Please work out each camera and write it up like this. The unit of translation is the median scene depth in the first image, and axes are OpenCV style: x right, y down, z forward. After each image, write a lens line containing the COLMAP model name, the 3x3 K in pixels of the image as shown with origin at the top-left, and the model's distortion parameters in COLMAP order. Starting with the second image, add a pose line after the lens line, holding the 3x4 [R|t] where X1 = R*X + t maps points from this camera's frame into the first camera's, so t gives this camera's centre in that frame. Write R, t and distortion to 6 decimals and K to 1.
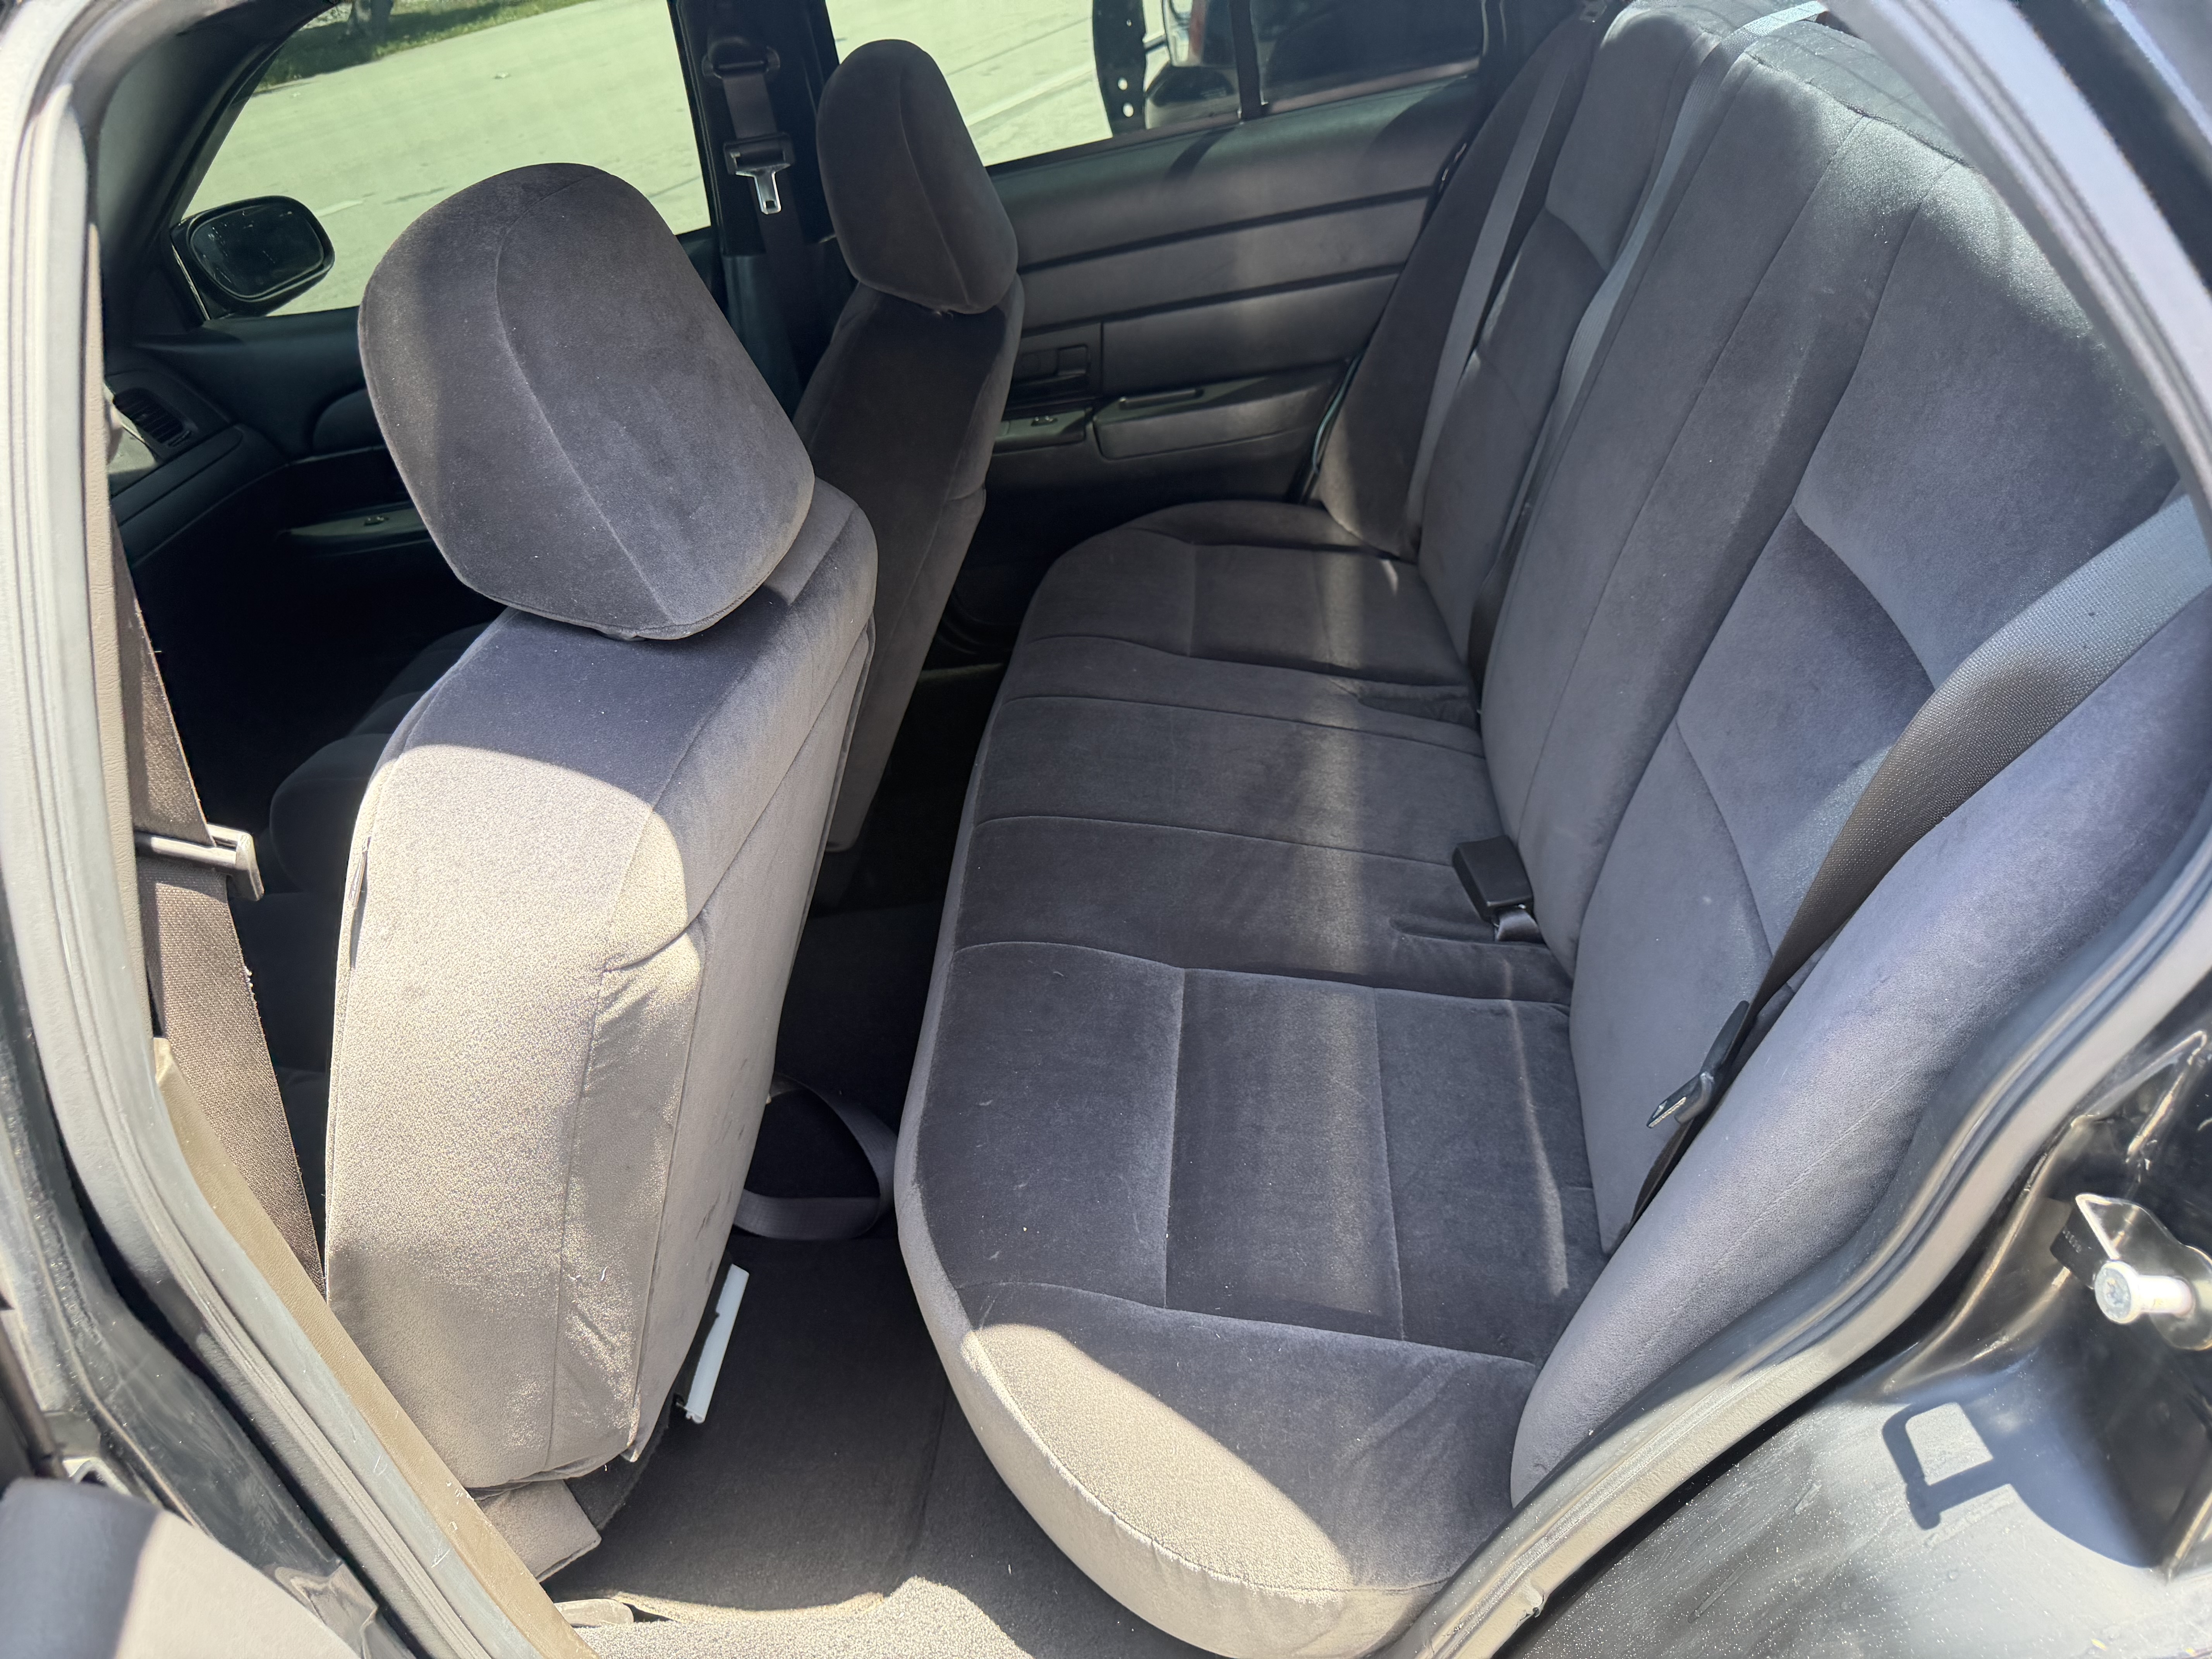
lens RADIAL K [[1532.0, 0, 1110.3], [0, 1532.0, 833.6], [0, 0, 1]] dist [0.056664, -0.059513]
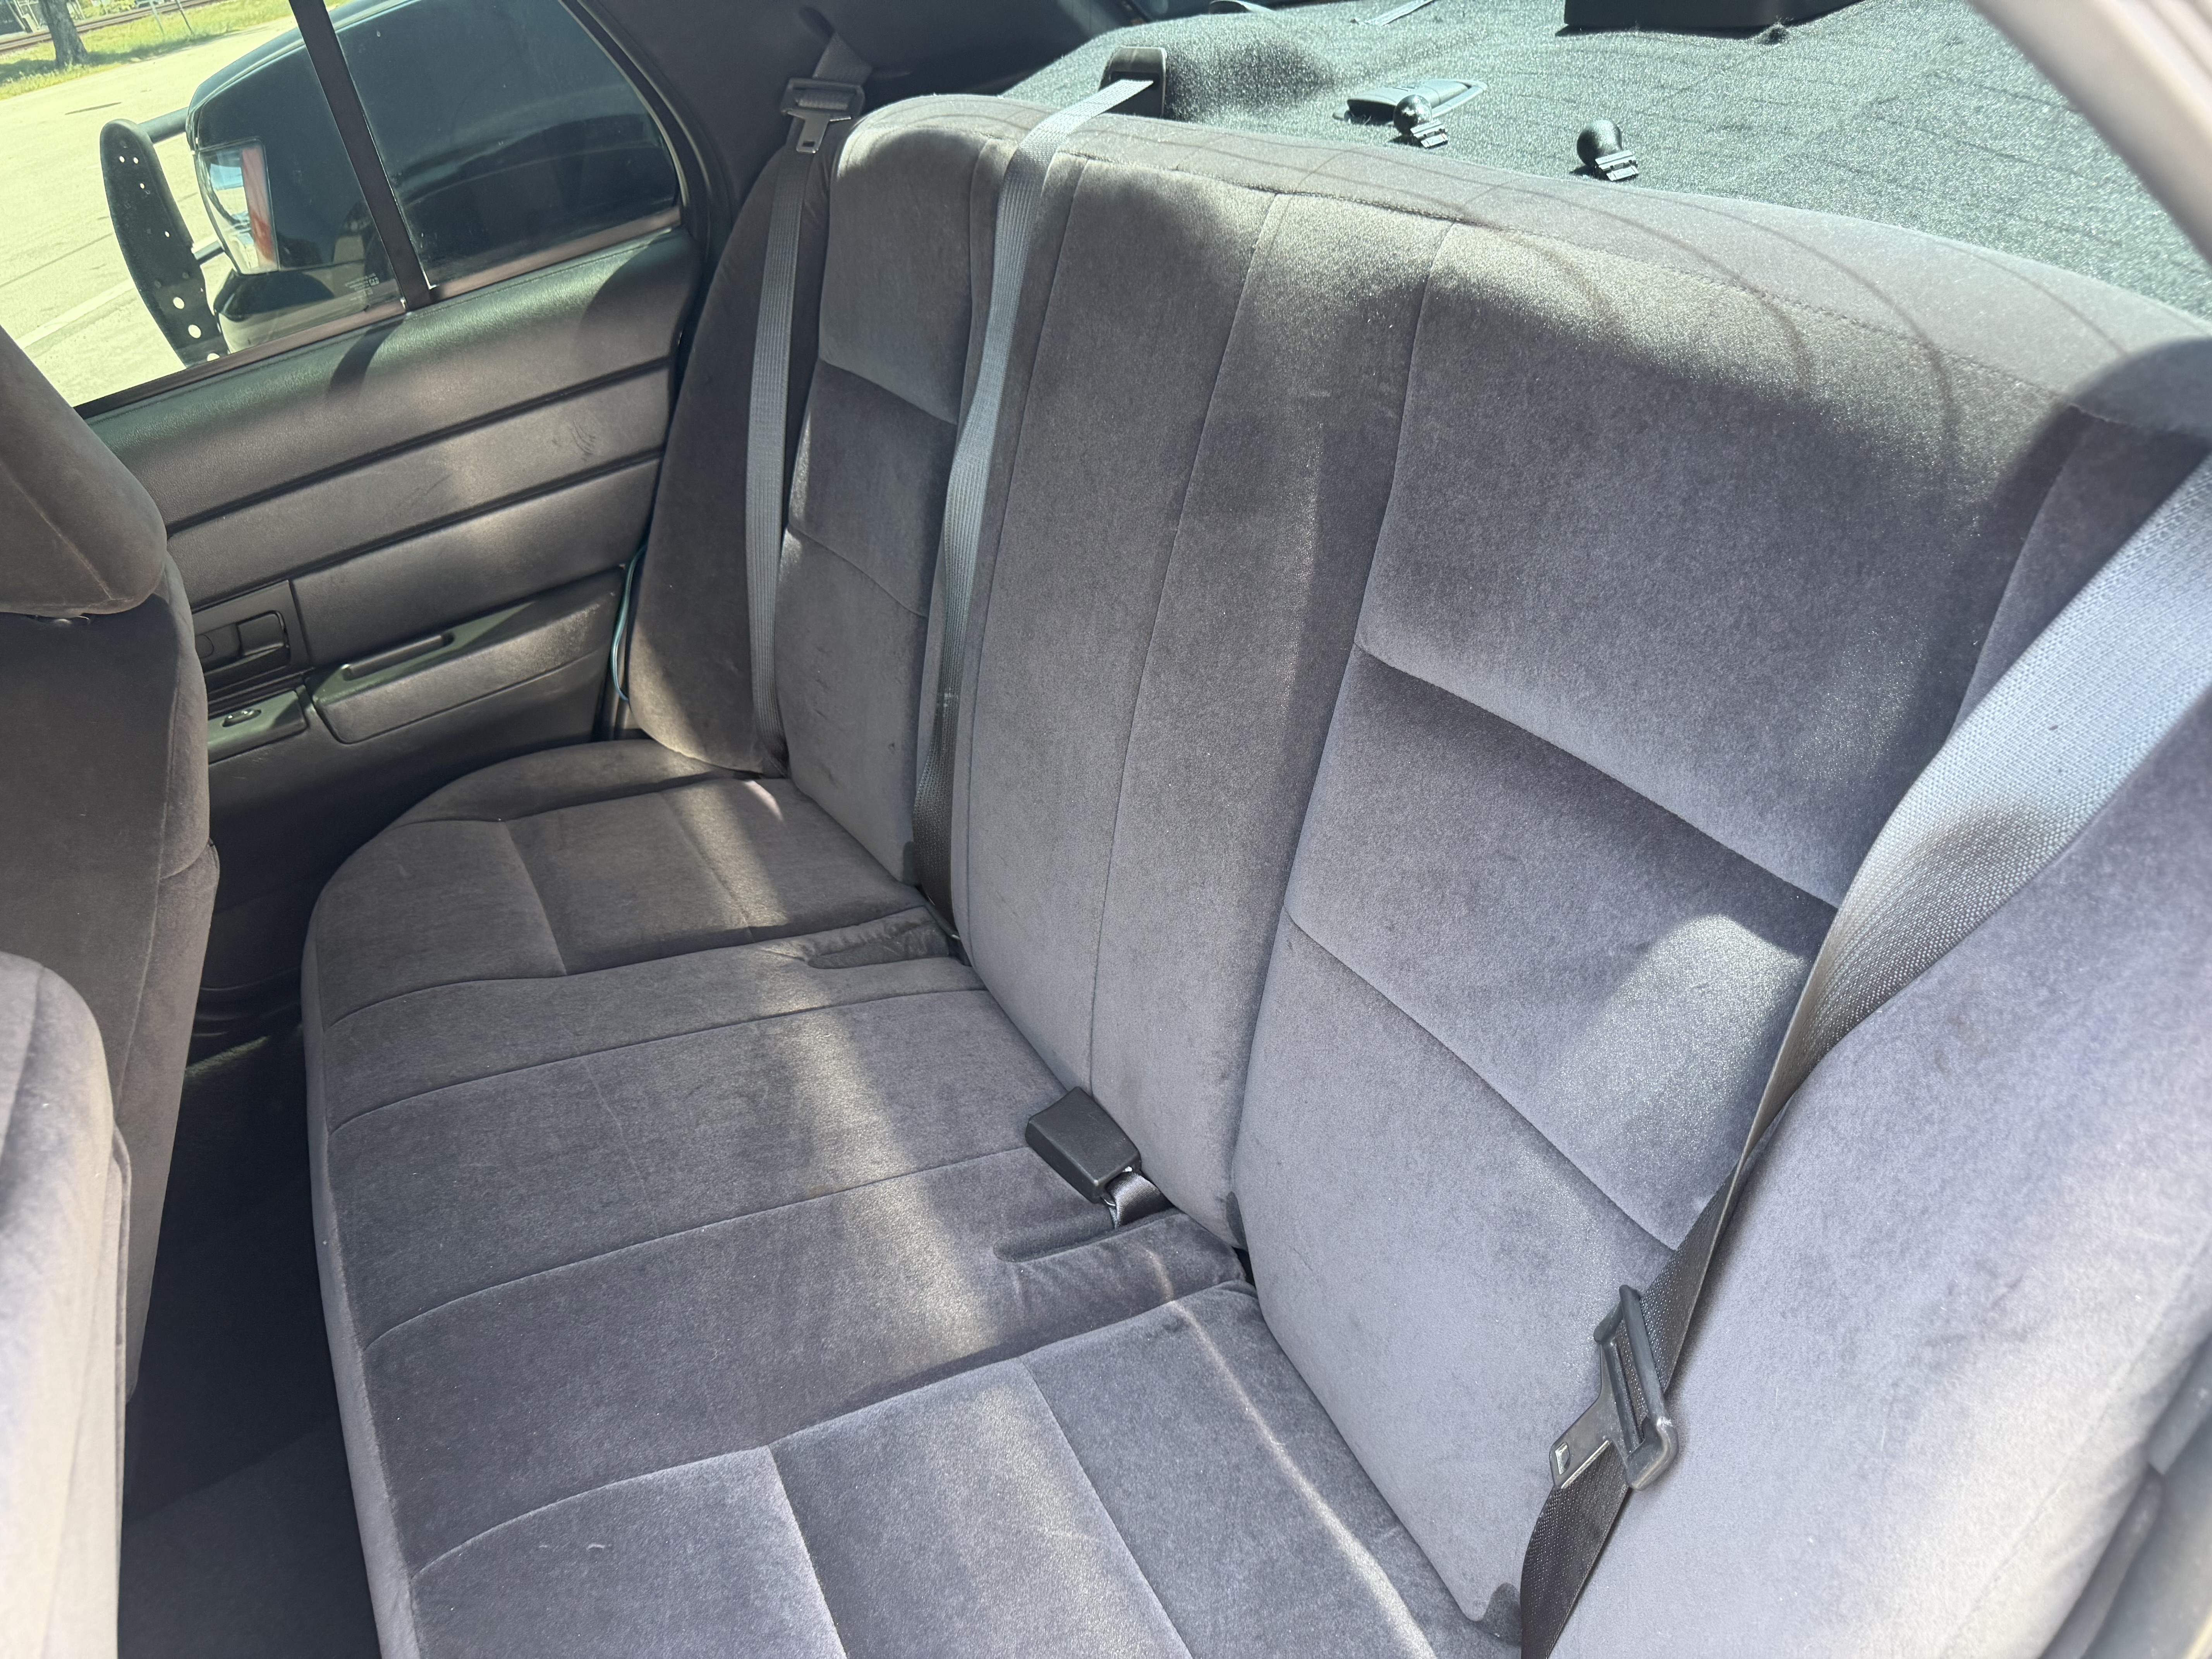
lens RADIAL K [[1551.6, 0, 1101.0], [0, 1551.6, 847.3], [0, 0, 1]] dist [0.090147, -0.101572]
pose [[0.860756, -0.273389, 0.429368, -0.048876], [0.311881, 0.949902, -0.020403, -0.098215], [-0.402280, 0.151473, 0.902899, 0.230395]]
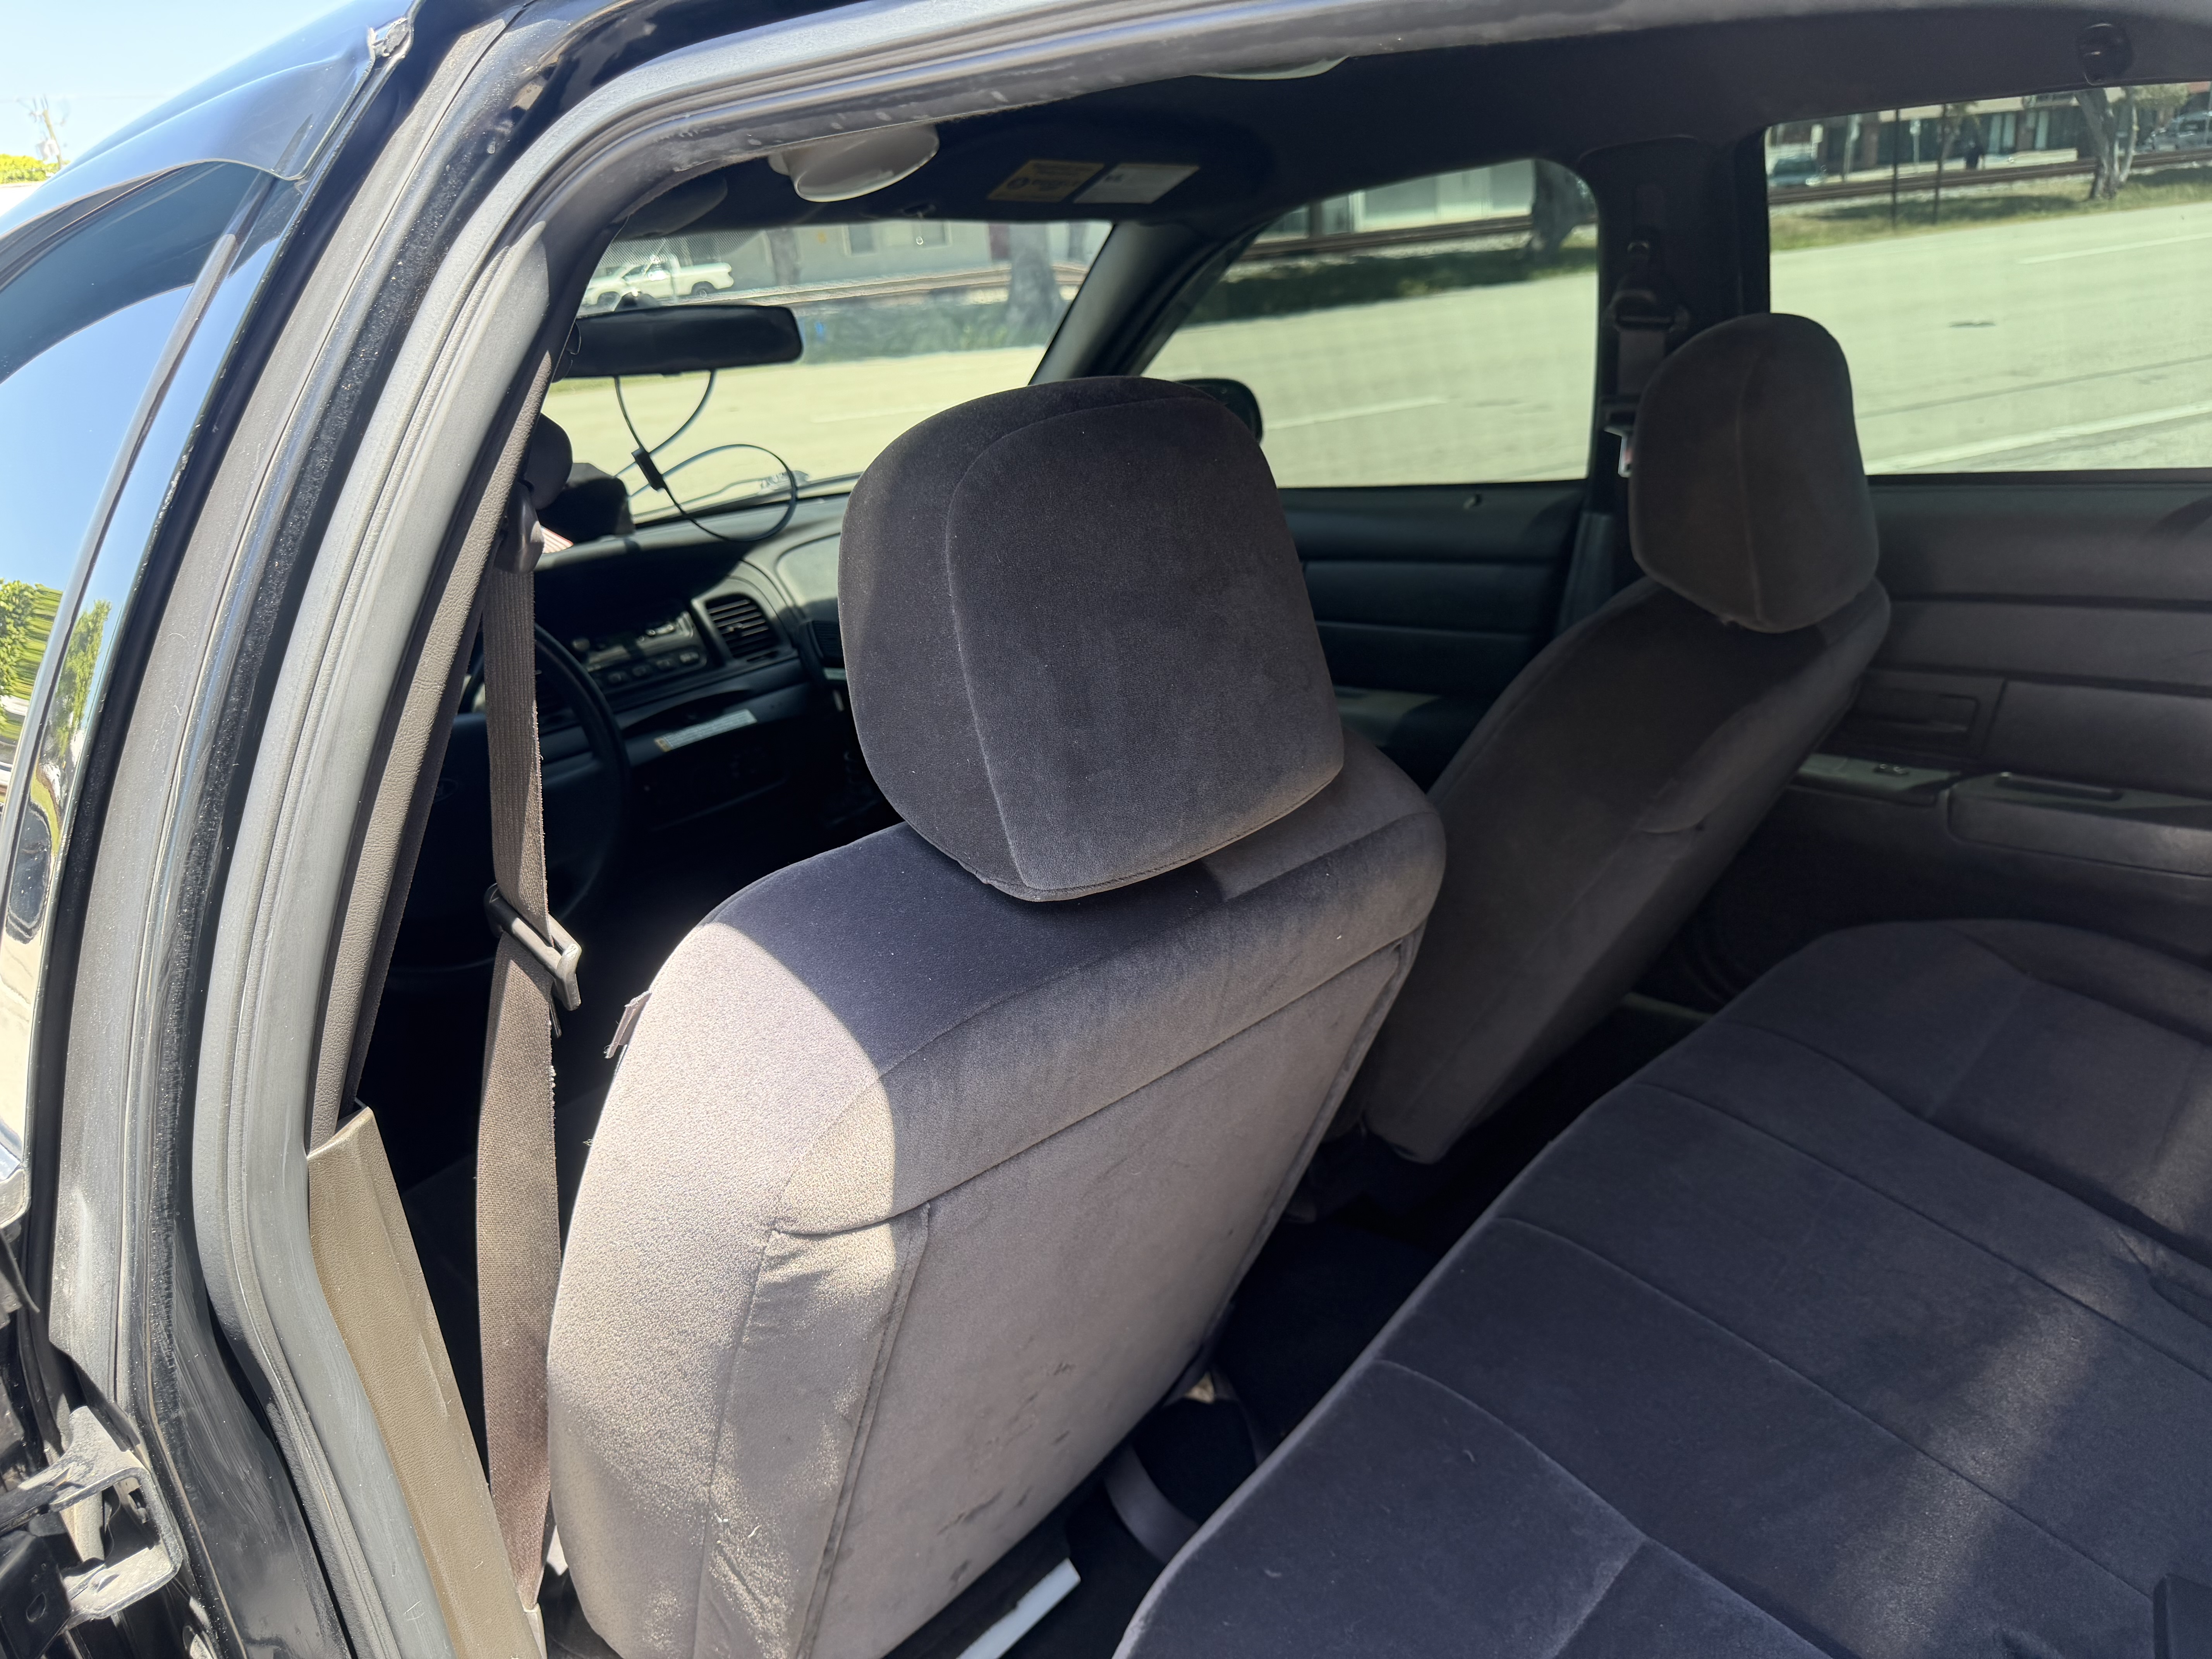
lens RADIAL K [[1551.3, 0, 1090.0], [0, 1551.3, 838.1], [0, 0, 1]] dist [0.060355, -0.099094]
pose [[0.788693, 0.309418, -0.531247, 0.119467], [-0.377995, 0.925544, -0.022102, -0.091397], [0.484854, 0.218241, 0.846929, 0.161053]]
